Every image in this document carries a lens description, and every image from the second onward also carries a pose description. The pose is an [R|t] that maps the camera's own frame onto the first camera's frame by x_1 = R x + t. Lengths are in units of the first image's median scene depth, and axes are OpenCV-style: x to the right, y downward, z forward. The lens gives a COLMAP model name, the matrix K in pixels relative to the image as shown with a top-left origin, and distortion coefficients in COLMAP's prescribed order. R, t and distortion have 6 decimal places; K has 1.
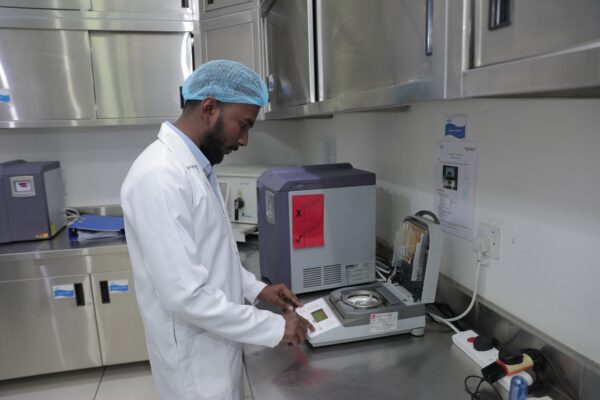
lens RADIAL K [[414.2, 0, 300.9], [0, 414.2, 199.8], [0, 0, 1]] dist [-0.062791, 0.001791]
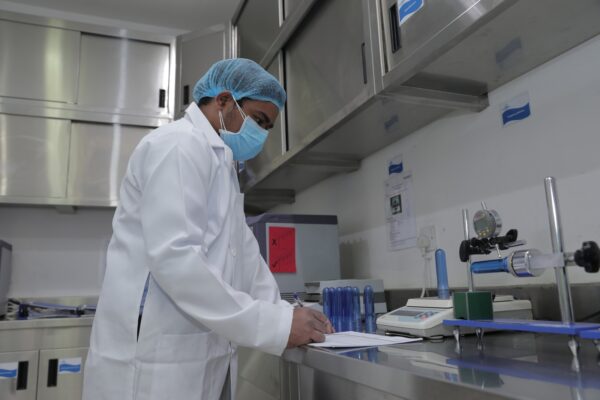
lens RADIAL K [[508.5, 0, 299.3], [0, 508.5, 198.7], [0, 0, 1]] dist [-0.006350, 0.007669]
pose [[0.993251, 0.010141, 0.115542, -0.102498], [0.033420, 0.928900, -0.368818, 0.451397], [-0.111067, 0.370191, 0.922292, -0.378505]]
